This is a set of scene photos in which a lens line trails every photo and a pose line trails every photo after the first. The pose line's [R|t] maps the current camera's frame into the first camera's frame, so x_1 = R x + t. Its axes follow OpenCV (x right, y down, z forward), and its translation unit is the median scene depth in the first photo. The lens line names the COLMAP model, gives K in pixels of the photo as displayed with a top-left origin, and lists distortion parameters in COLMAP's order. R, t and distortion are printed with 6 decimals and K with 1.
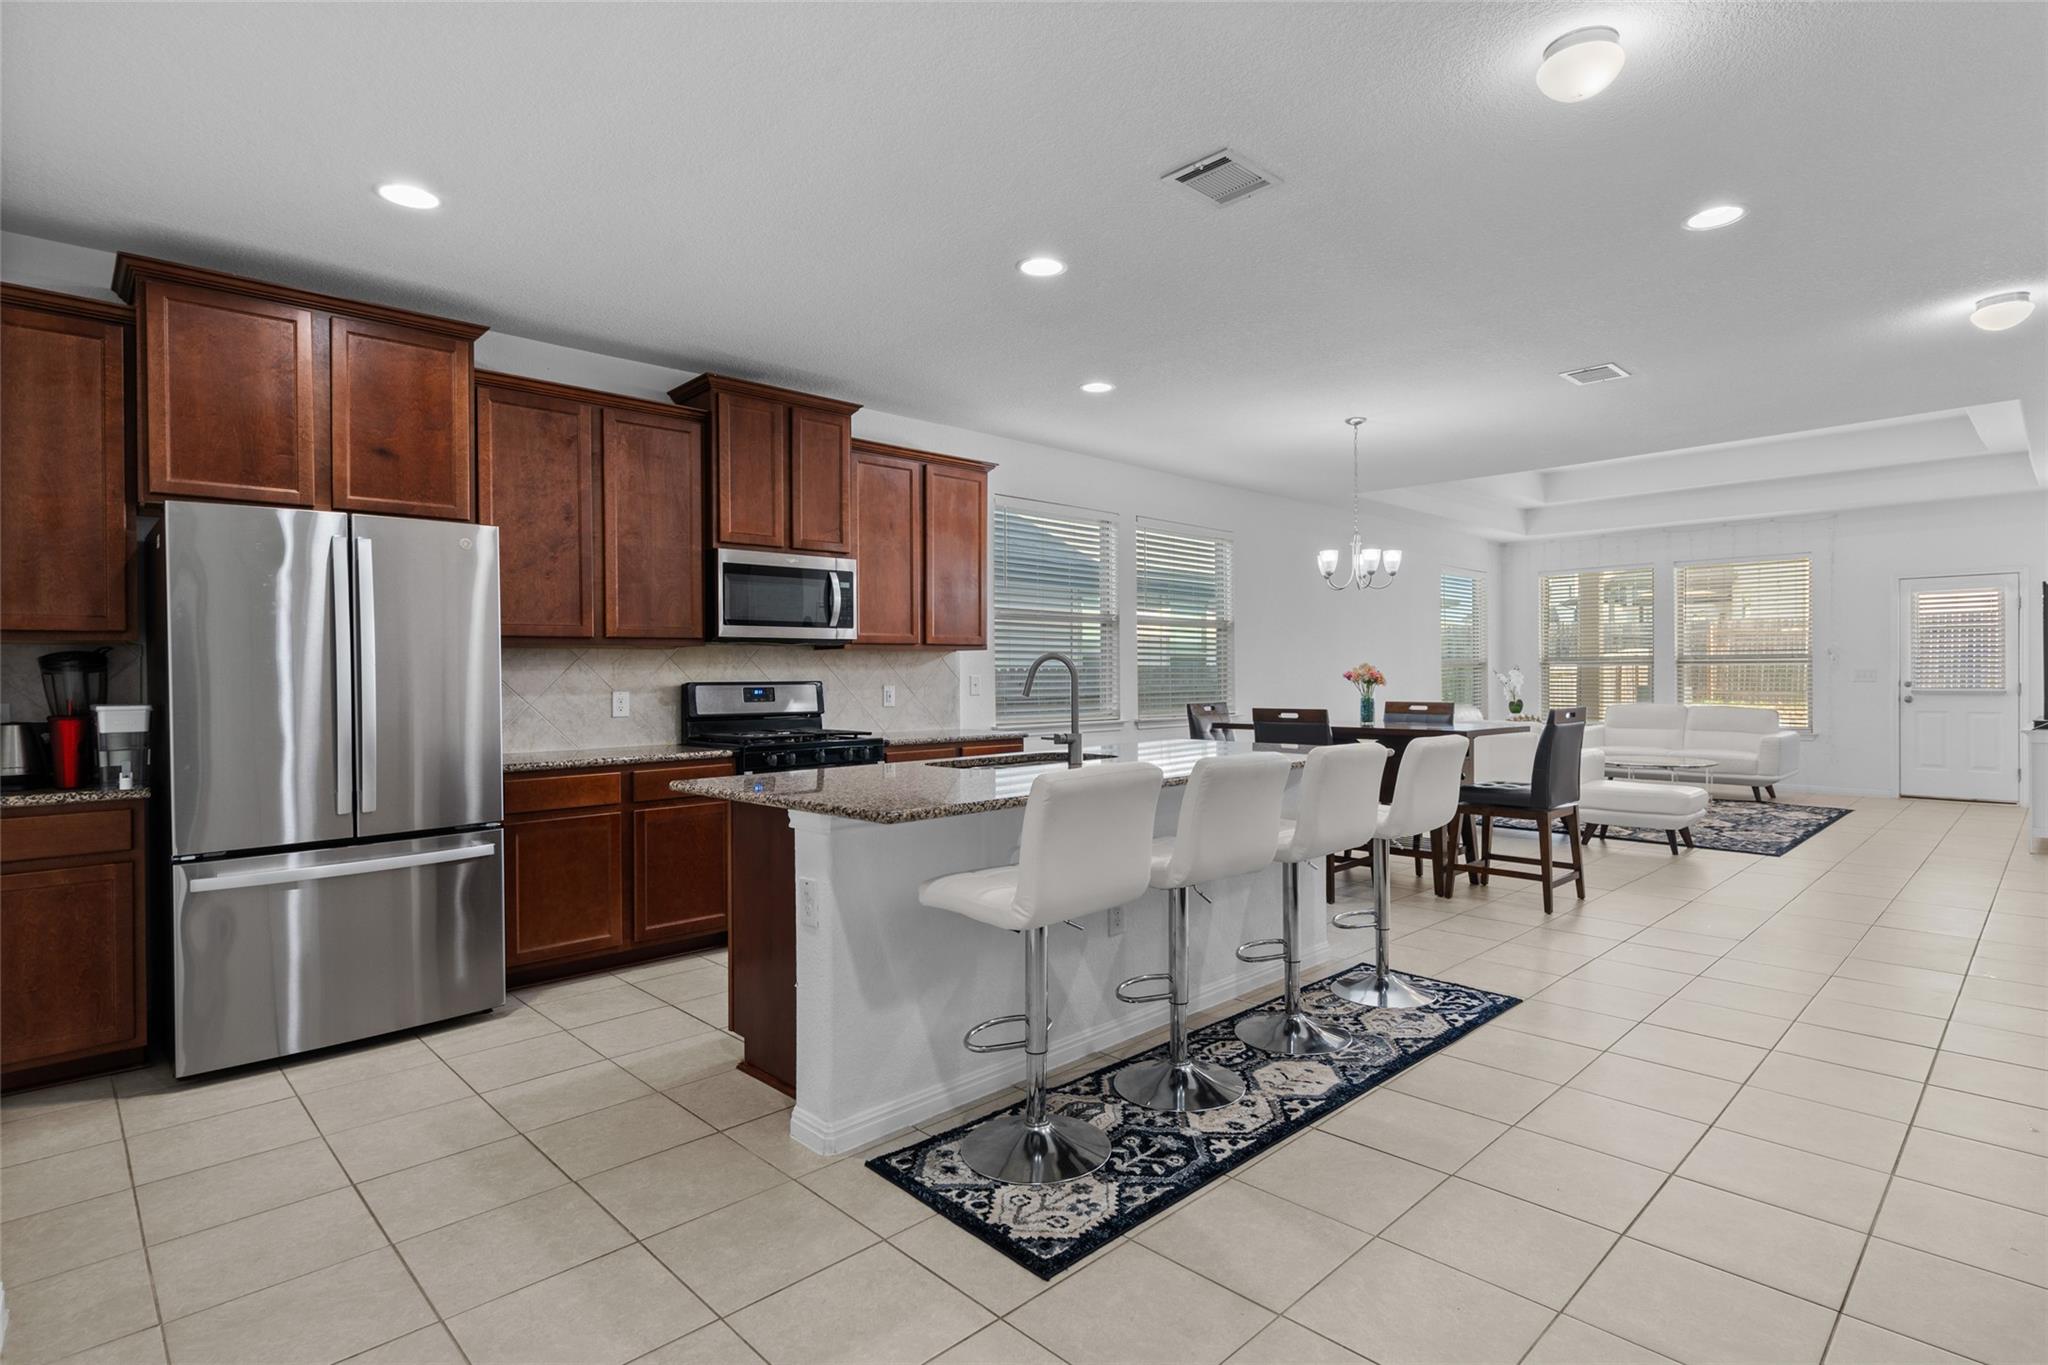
lens RADIAL K [[1017.4, 0, 1041.4], [0, 1017.4, 681.7], [0, 0, 1]] dist [-0.003138, -0.000206]
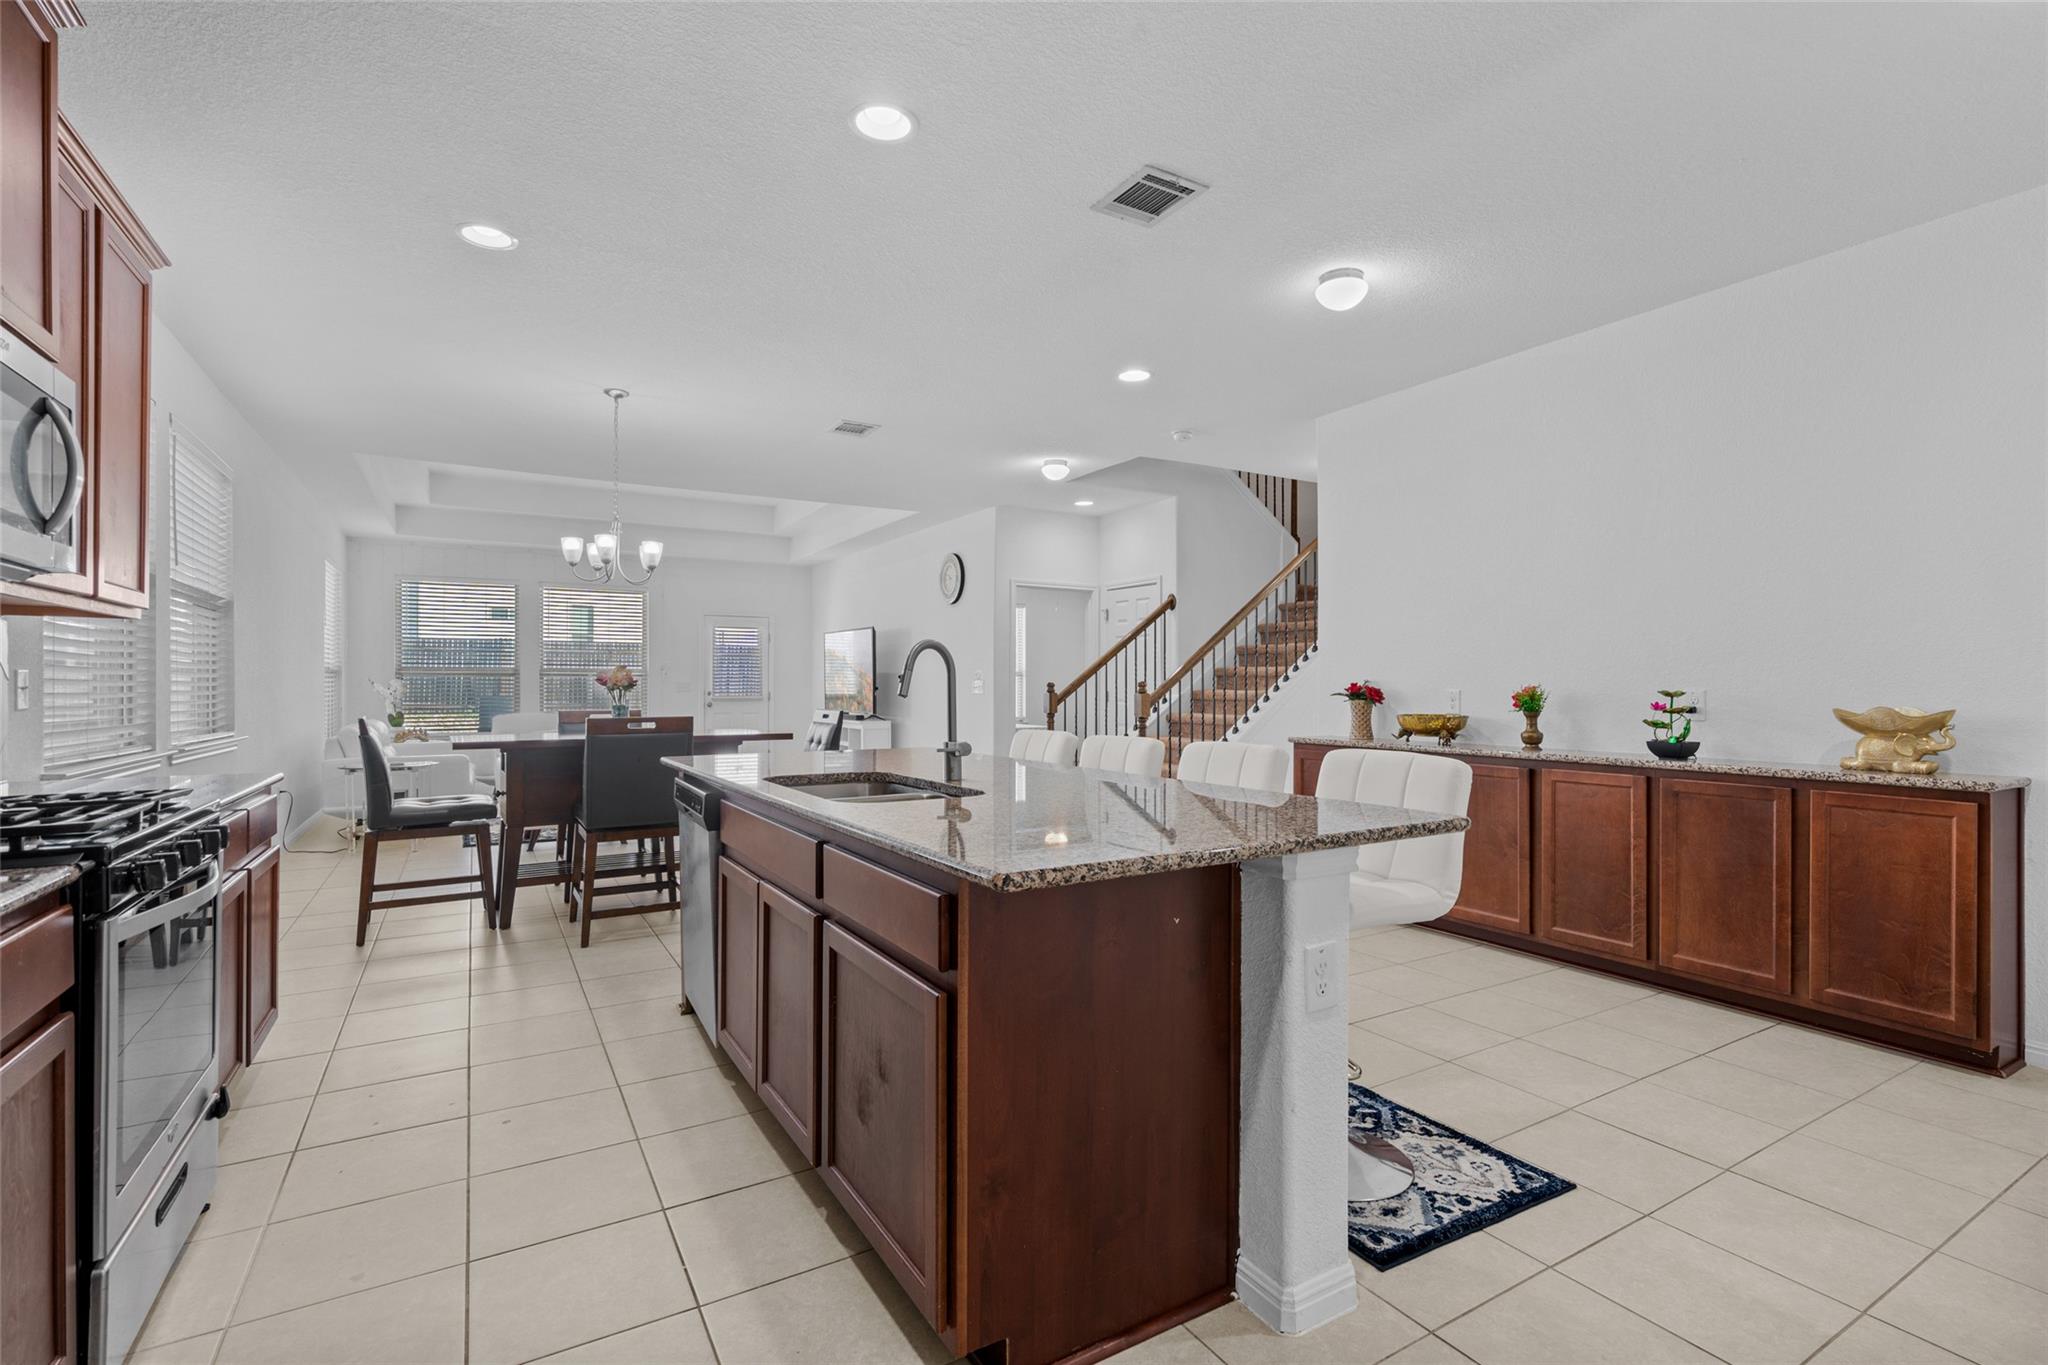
lens RADIAL K [[938.8, 0, 1034.5], [0, 938.8, 682.3], [0, 0, 1]] dist [-0.002656, -0.000205]
pose [[0.231453, 0.011937, 0.972773, -0.467070], [0.003661, 0.999907, -0.013141, 0.009271], [-0.972839, 0.006603, 0.231388, 0.530361]]
